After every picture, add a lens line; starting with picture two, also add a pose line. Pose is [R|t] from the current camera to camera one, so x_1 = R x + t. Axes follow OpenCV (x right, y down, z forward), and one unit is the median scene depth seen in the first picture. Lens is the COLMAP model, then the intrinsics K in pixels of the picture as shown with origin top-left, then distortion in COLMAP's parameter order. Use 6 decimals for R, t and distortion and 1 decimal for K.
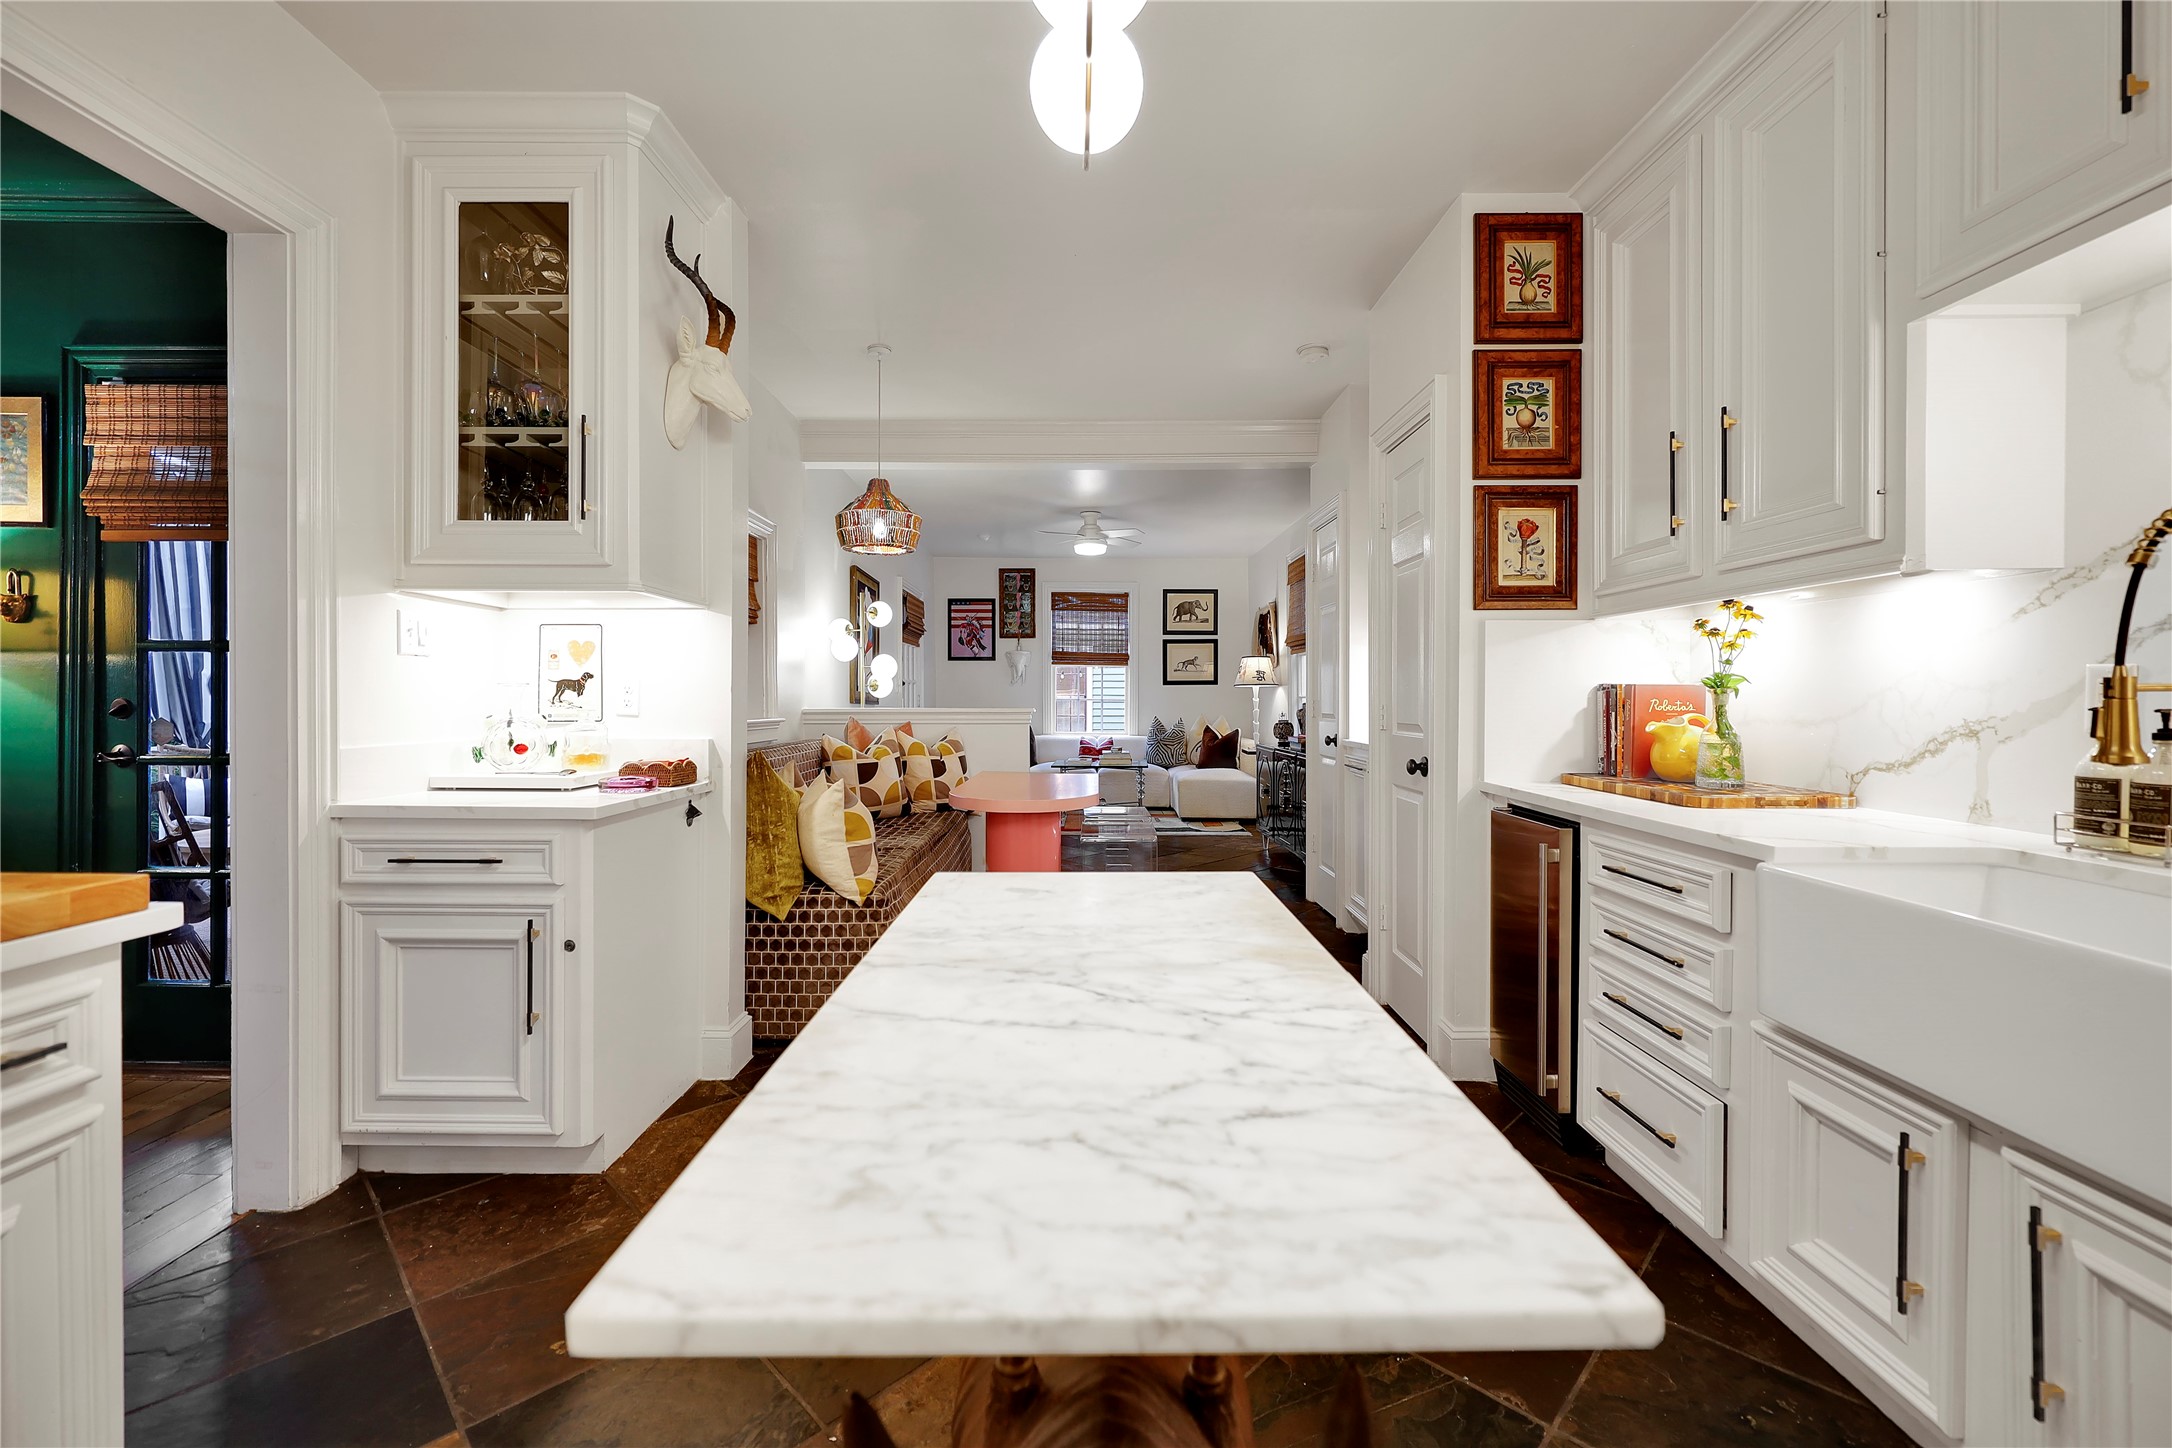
lens RADIAL K [[887.1, 0, 1083.3], [0, 887.1, 714.6], [0, 0, 1]] dist [-0.000519, 0.000198]
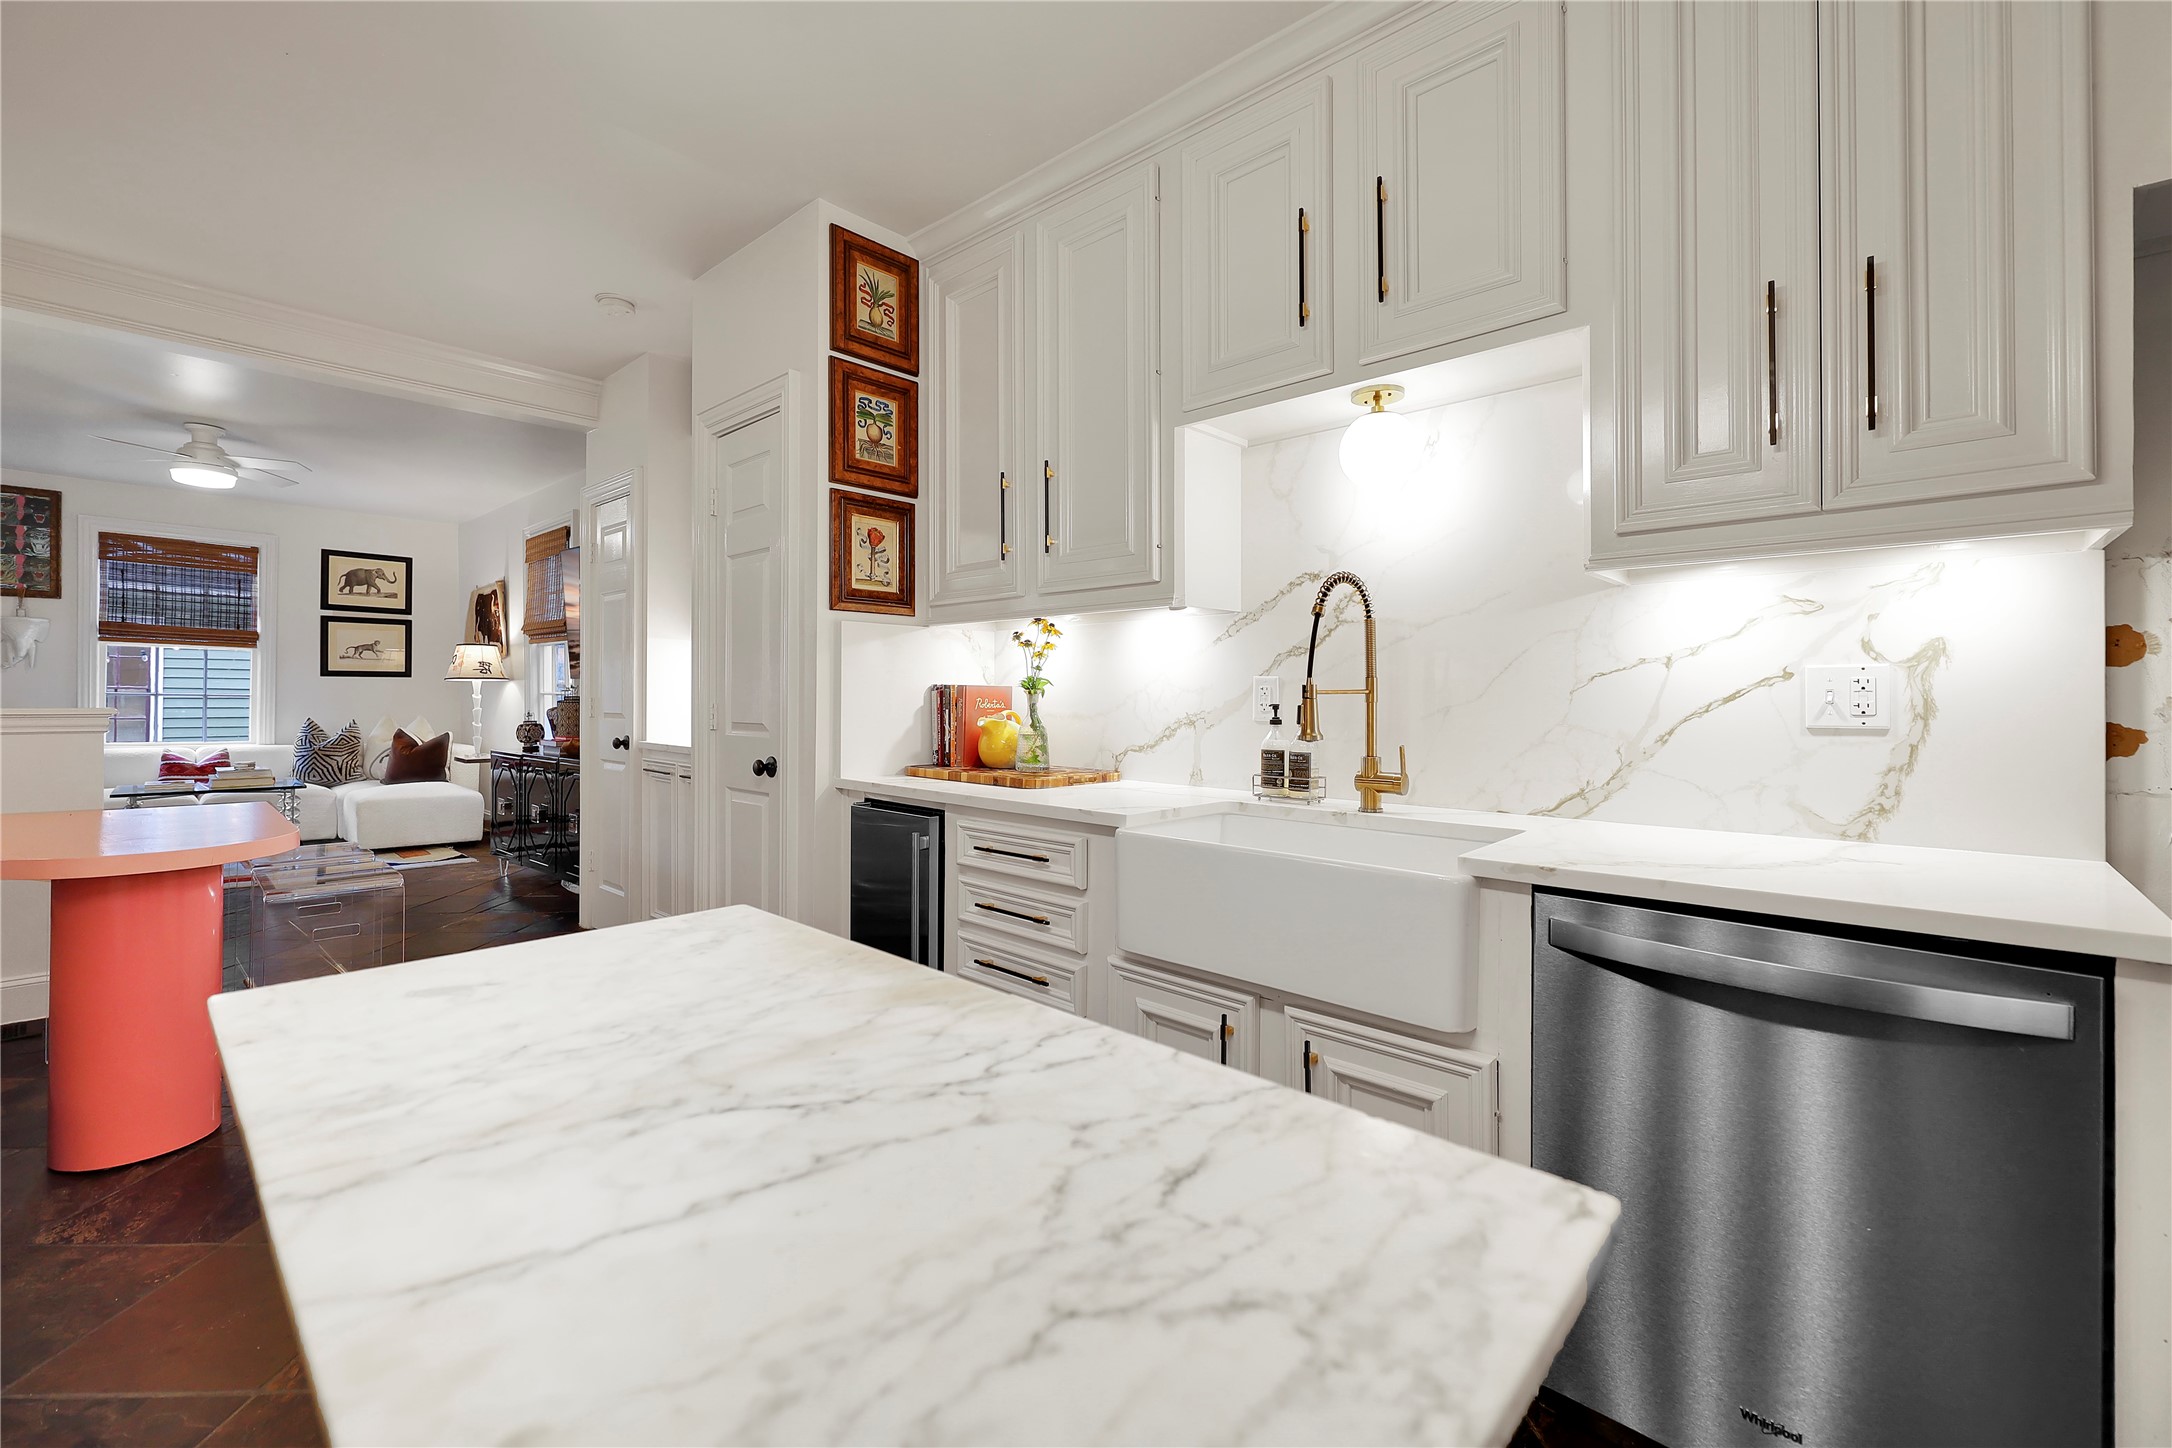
lens RADIAL K [[887.1, 0, 1049.4], [0, 887.1, 695.9], [0, 0, 1]] dist [-0.000519, 0.000198]
pose [[0.679933, 0.004264, 0.733262, -0.123519], [0.008919, 0.999861, -0.014085, -0.002454], [-0.733220, 0.016117, 0.679800, 0.117013]]
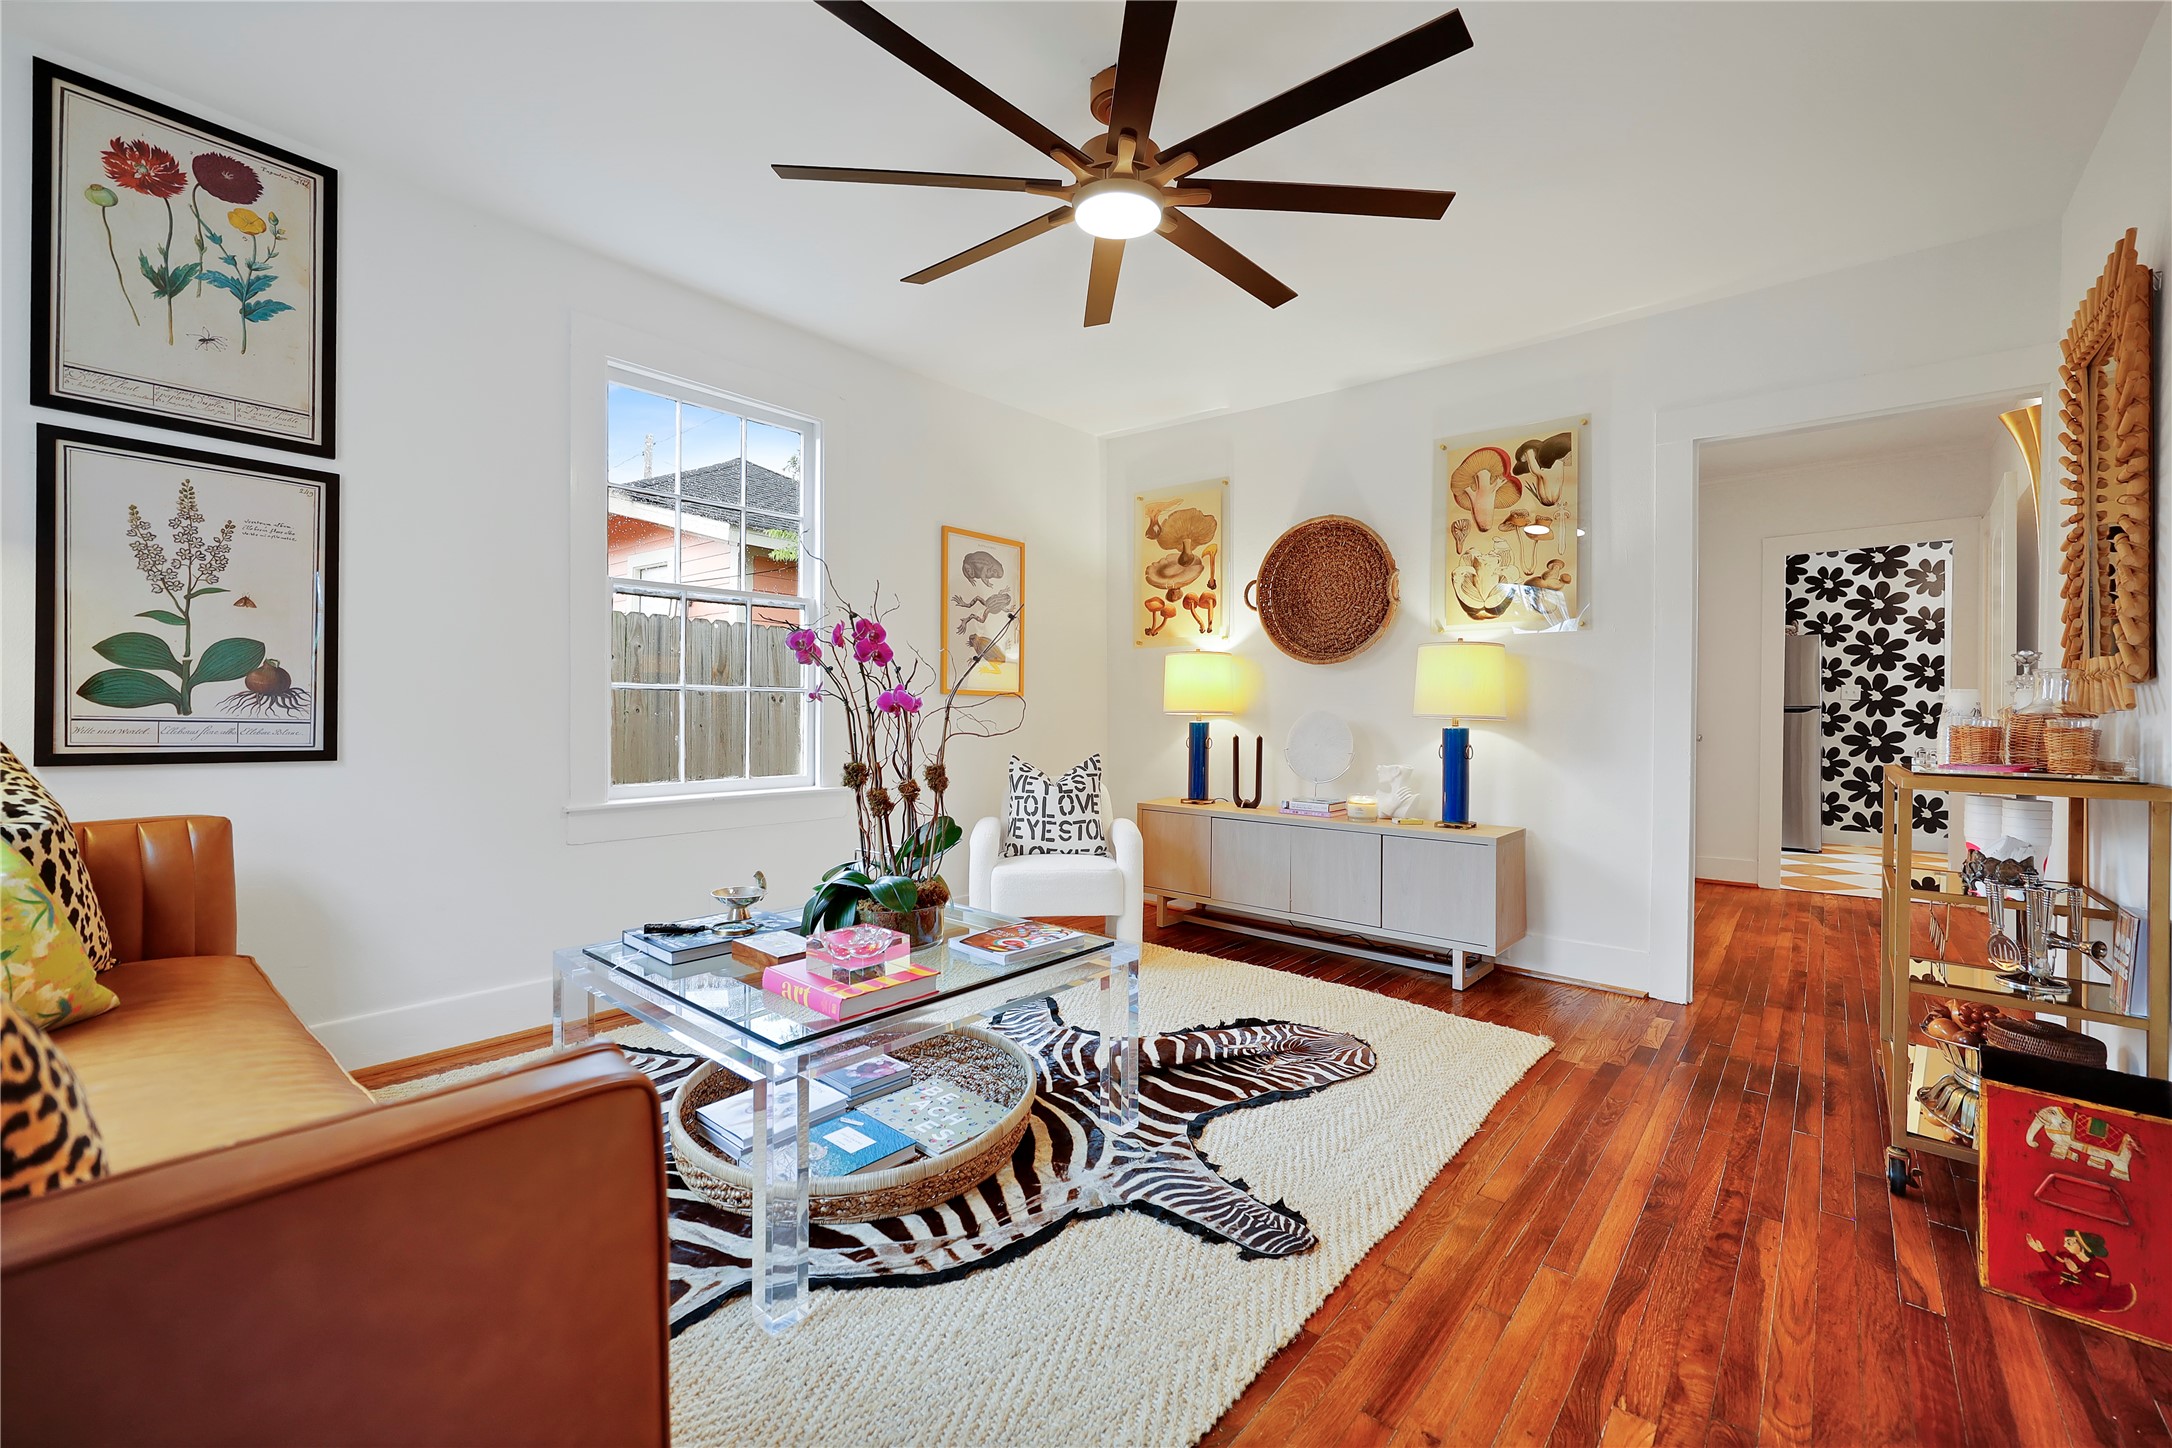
lens RADIAL K [[887.1, 0, 1086.0], [0, 887.1, 720.1], [0, 0, 1]] dist [-0.000519, 0.000198]
pose [[0.642104, -0.000618, 0.766618, 0.257135], [0.007548, 0.999956, -0.005516, -0.010723], [-0.766581, 0.009328, 0.642080, 1.858927]]
